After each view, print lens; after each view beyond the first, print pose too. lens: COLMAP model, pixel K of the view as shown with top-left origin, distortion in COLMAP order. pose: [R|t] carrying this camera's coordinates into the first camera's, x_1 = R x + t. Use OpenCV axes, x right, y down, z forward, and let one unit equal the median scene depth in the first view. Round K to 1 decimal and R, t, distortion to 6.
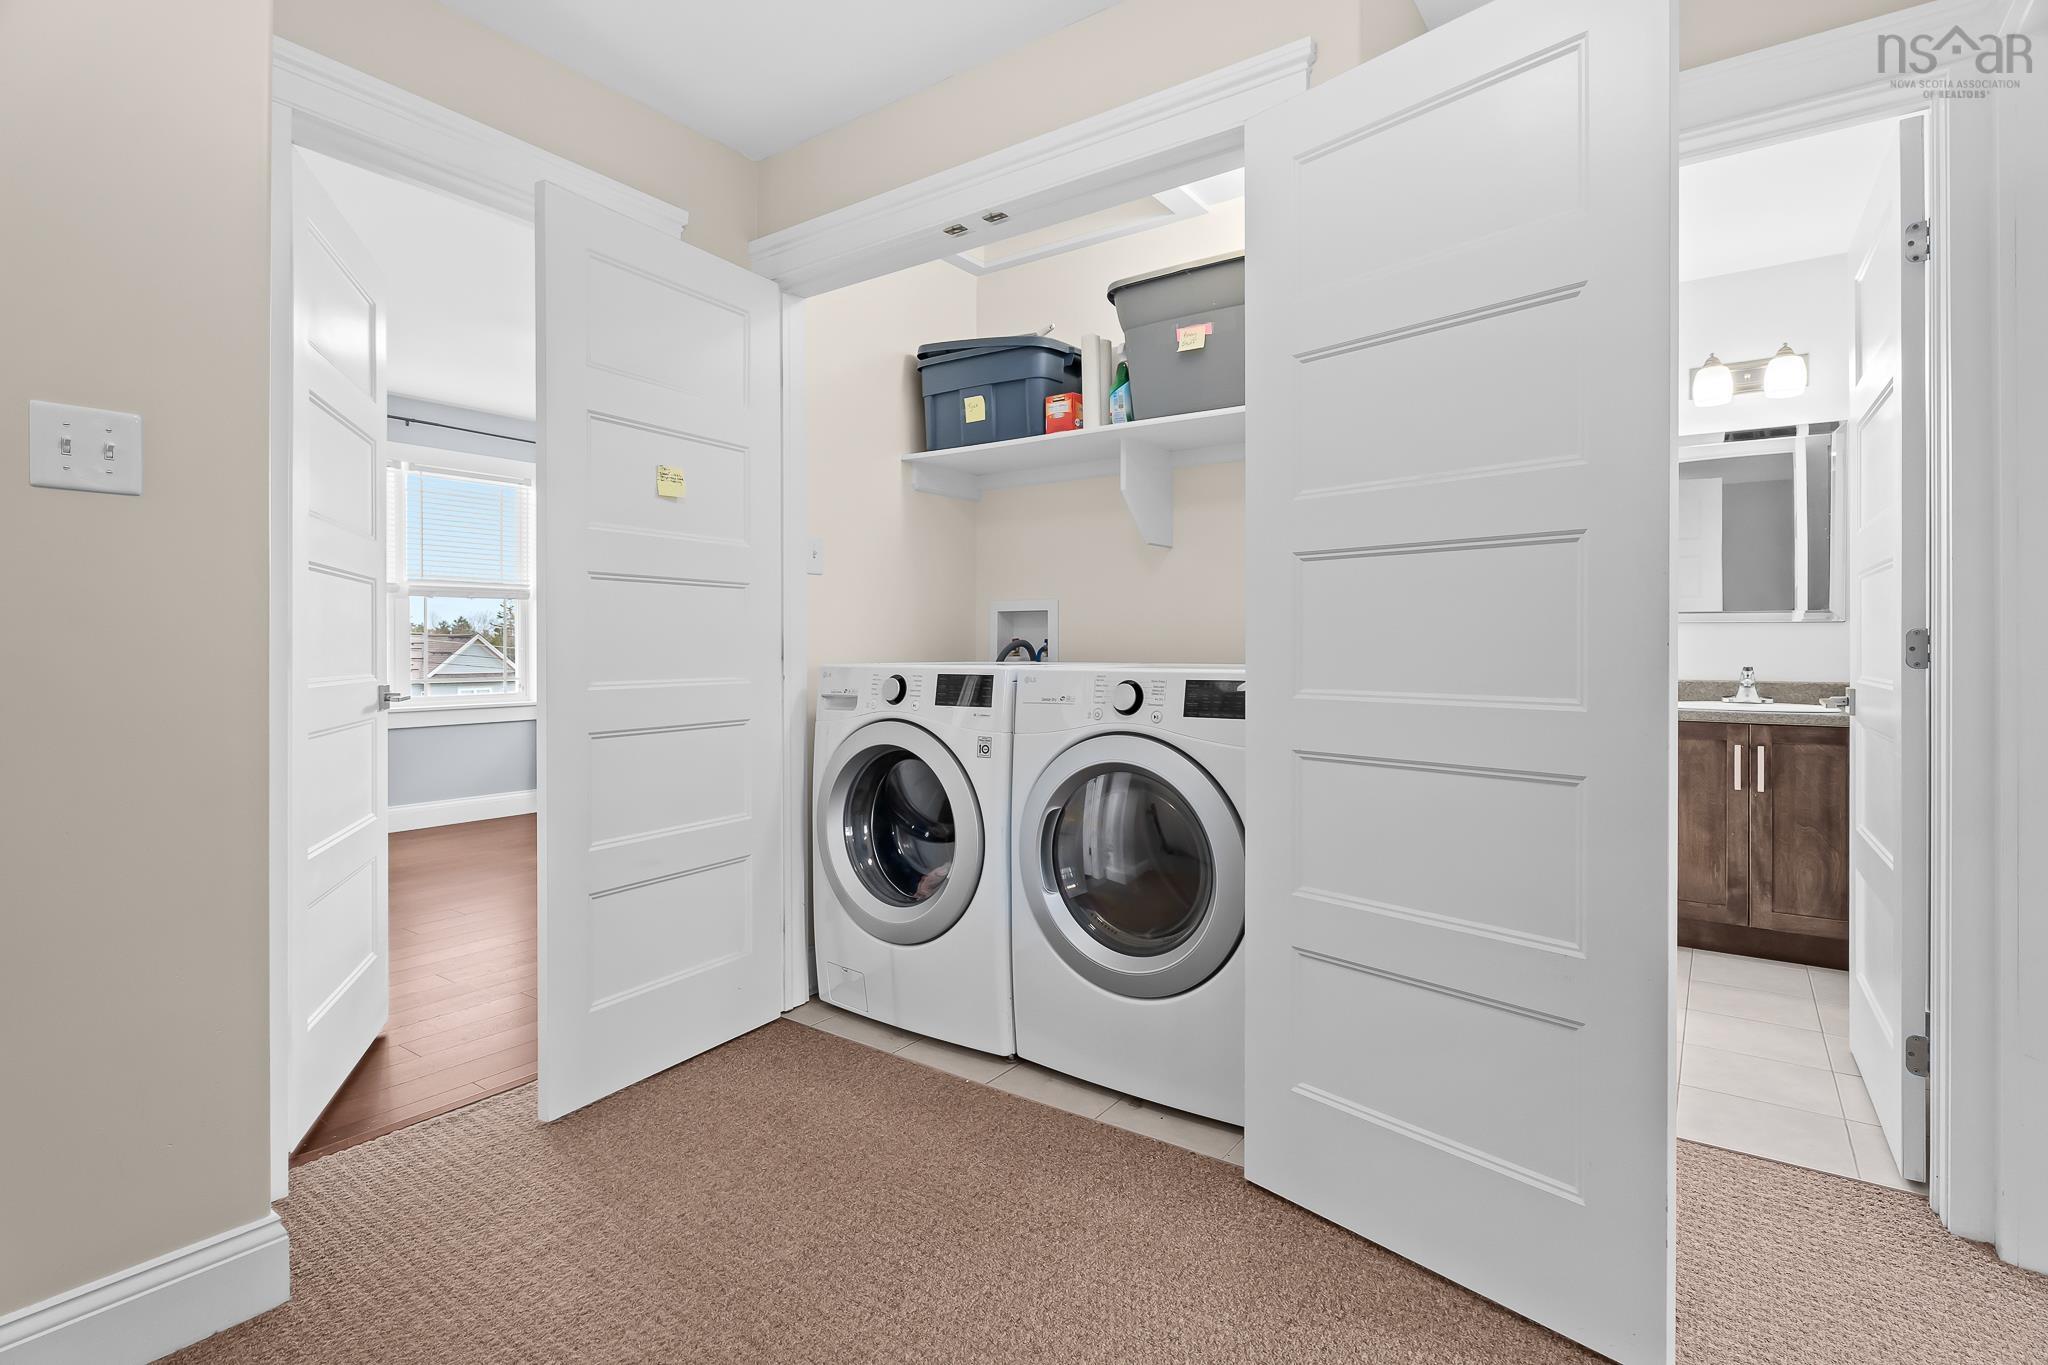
lens RADIAL K [[995.9, 0, 1022.6], [0, 995.9, 640.5], [0, 0, 1]] dist [-0.003737, -0.000272]
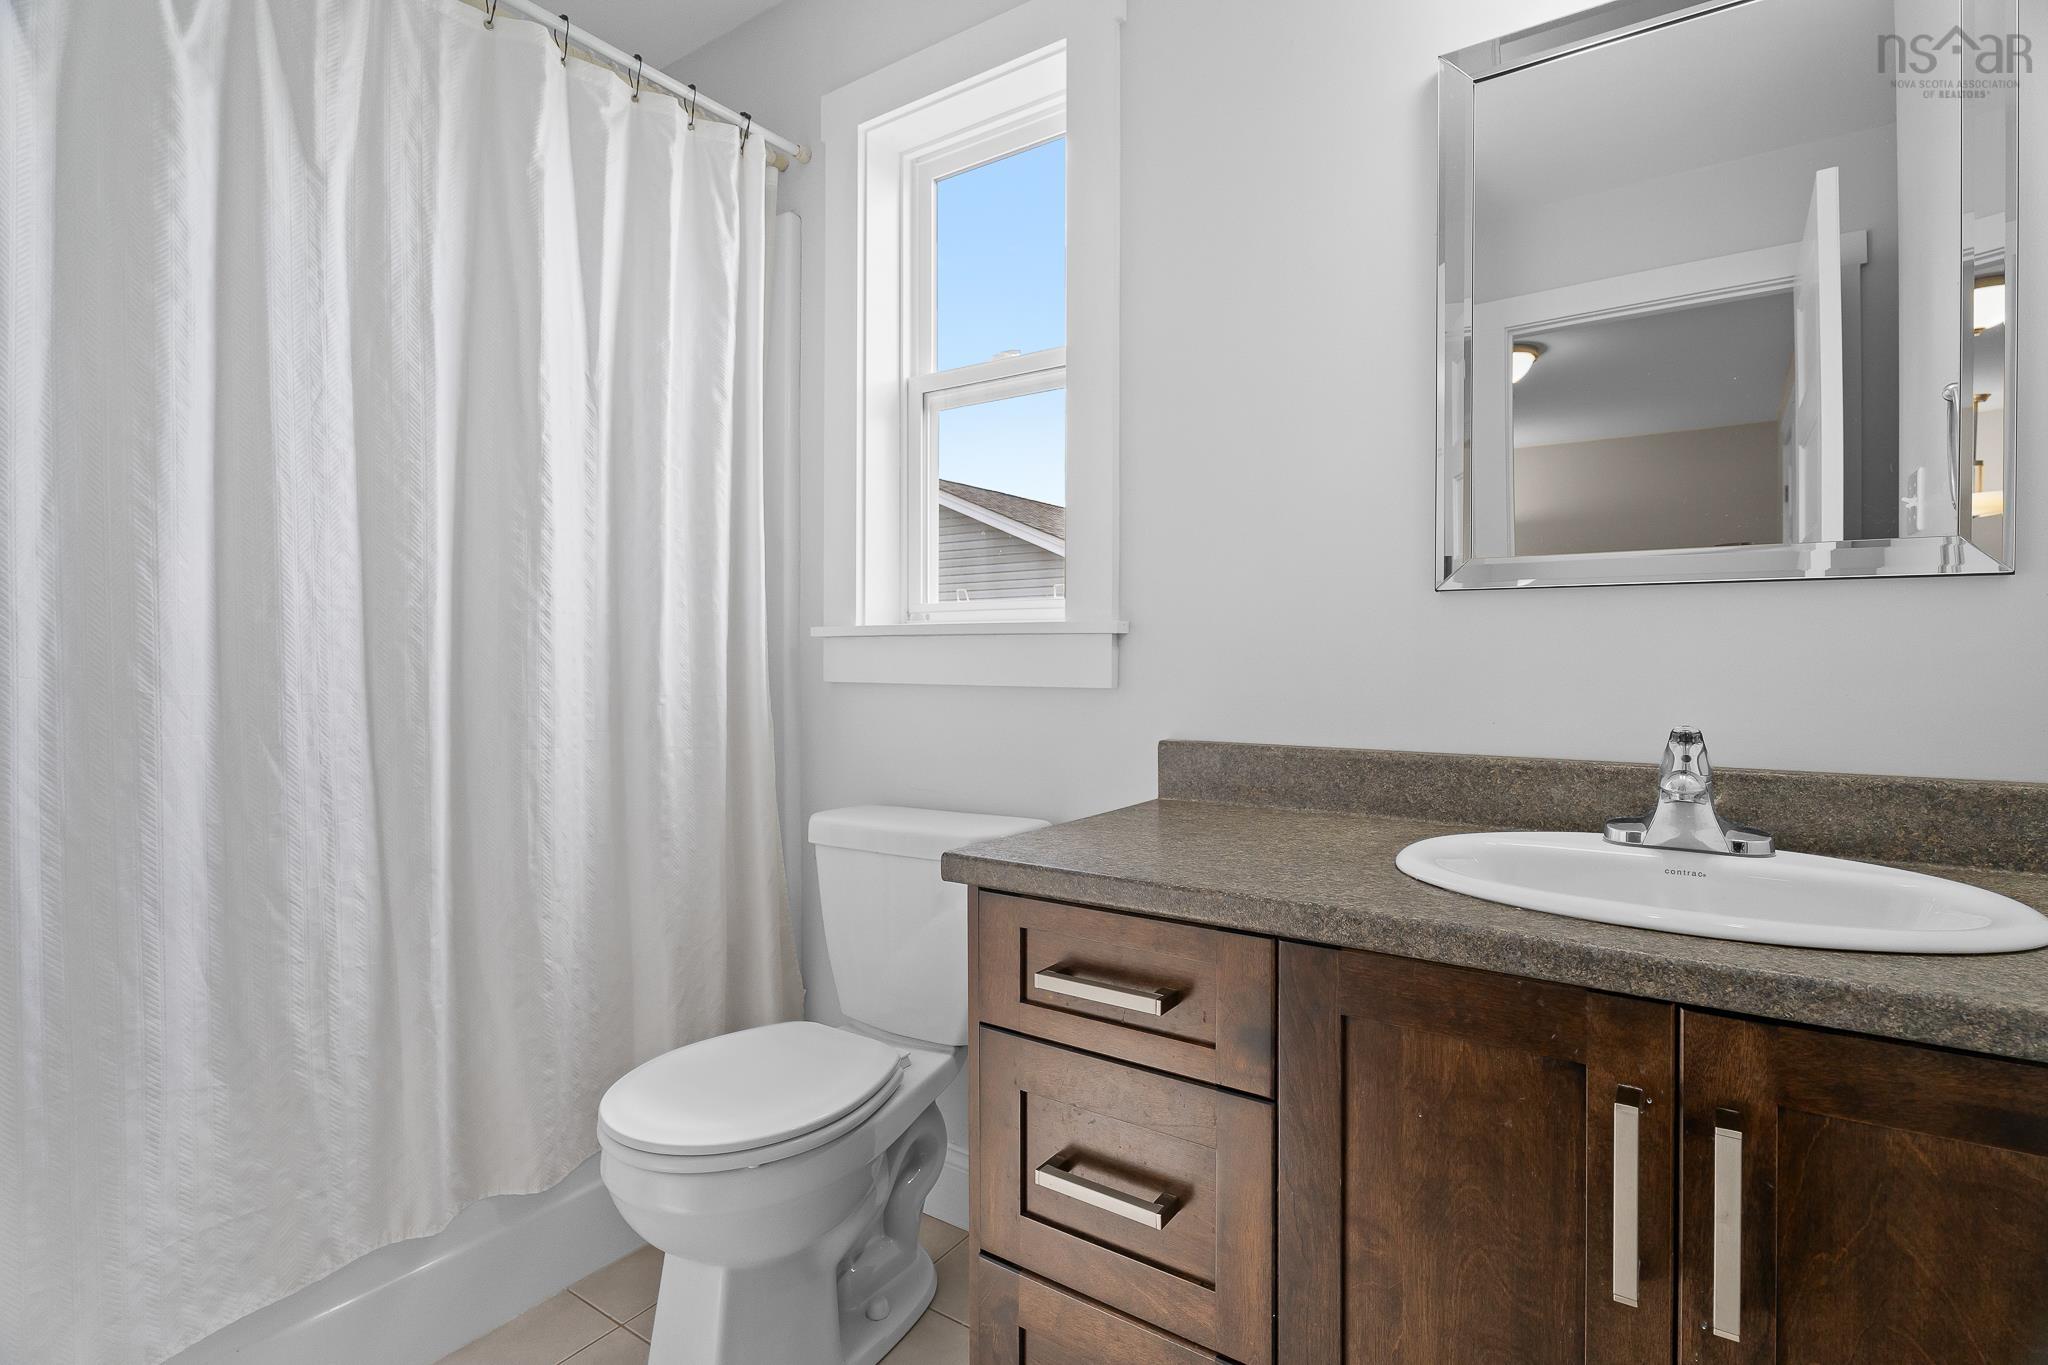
lens RADIAL K [[995.9, 0, 1022.6], [0, 995.9, 640.5], [0, 0, 1]] dist [-0.003737, -0.000272]
pose [[0.999836, 0.002671, 0.017912, 0.850128], [-0.002549, 0.999974, -0.006785, 0.003950], [-0.017930, 0.006738, 0.999817, 1.141560]]
